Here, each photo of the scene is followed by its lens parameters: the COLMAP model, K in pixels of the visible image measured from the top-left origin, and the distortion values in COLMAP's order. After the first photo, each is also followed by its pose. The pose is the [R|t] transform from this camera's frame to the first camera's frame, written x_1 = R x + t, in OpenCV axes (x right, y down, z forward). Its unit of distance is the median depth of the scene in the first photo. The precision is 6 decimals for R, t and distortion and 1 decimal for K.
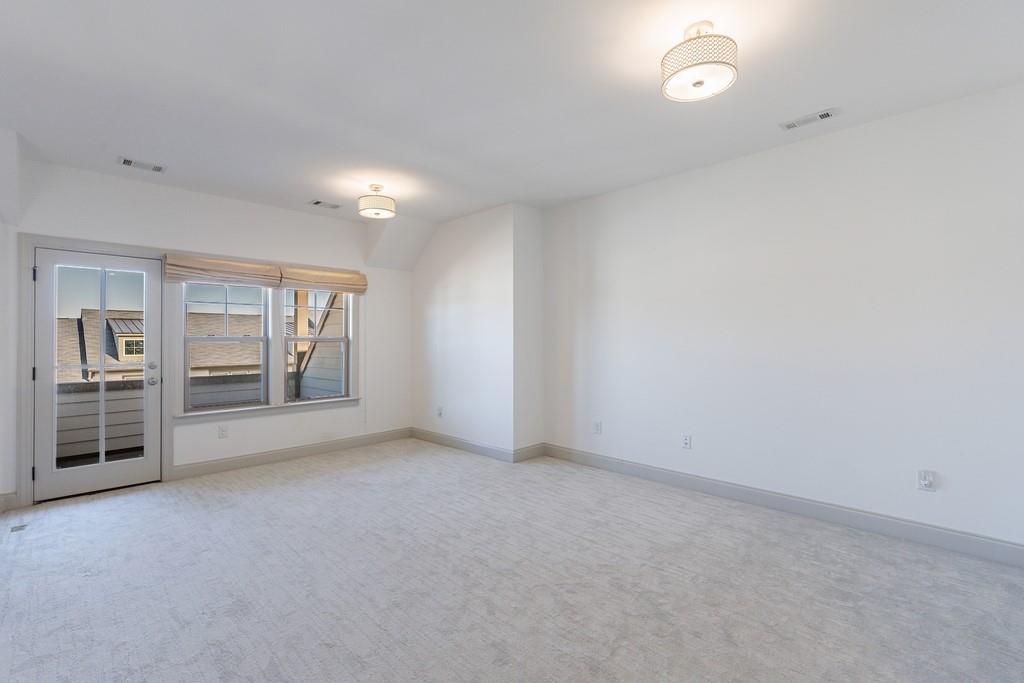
lens RADIAL K [[450.1, 0, 512.6], [0, 450.1, 338.9], [0, 0, 1]] dist [0.002208, -0.002448]
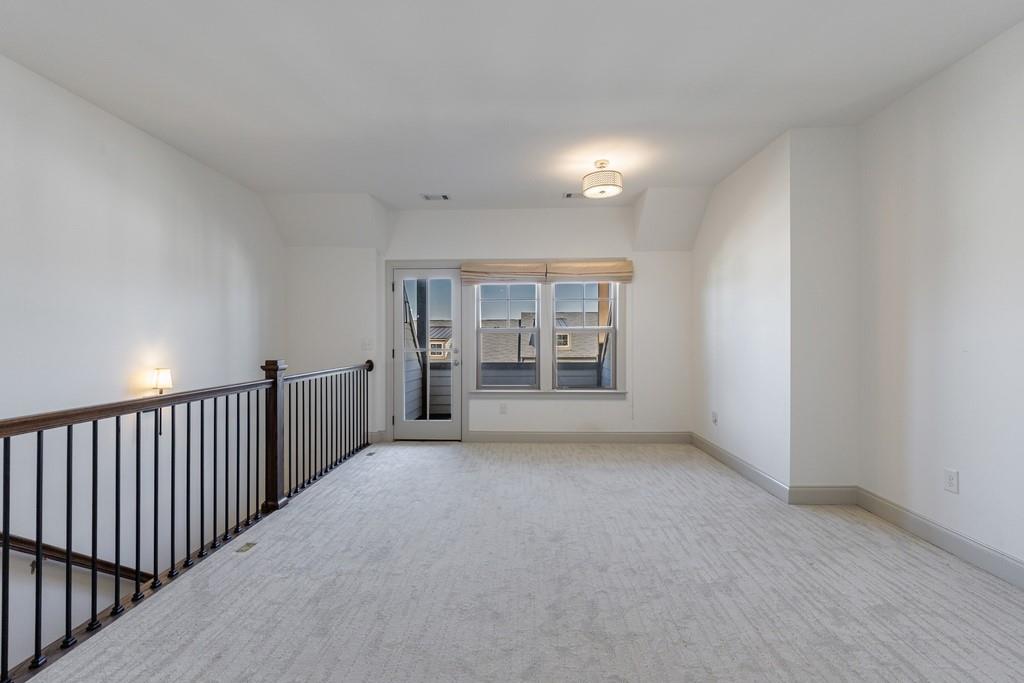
lens RADIAL K [[450.1, 0, 513.5], [0, 450.1, 341.3], [0, 0, 1]] dist [0.002208, -0.002448]
pose [[0.672816, 0.008316, -0.739763, 0.255917], [0.004026, 0.999881, 0.014902, 0.012190], [0.739799, -0.013004, 0.672703, 0.240163]]
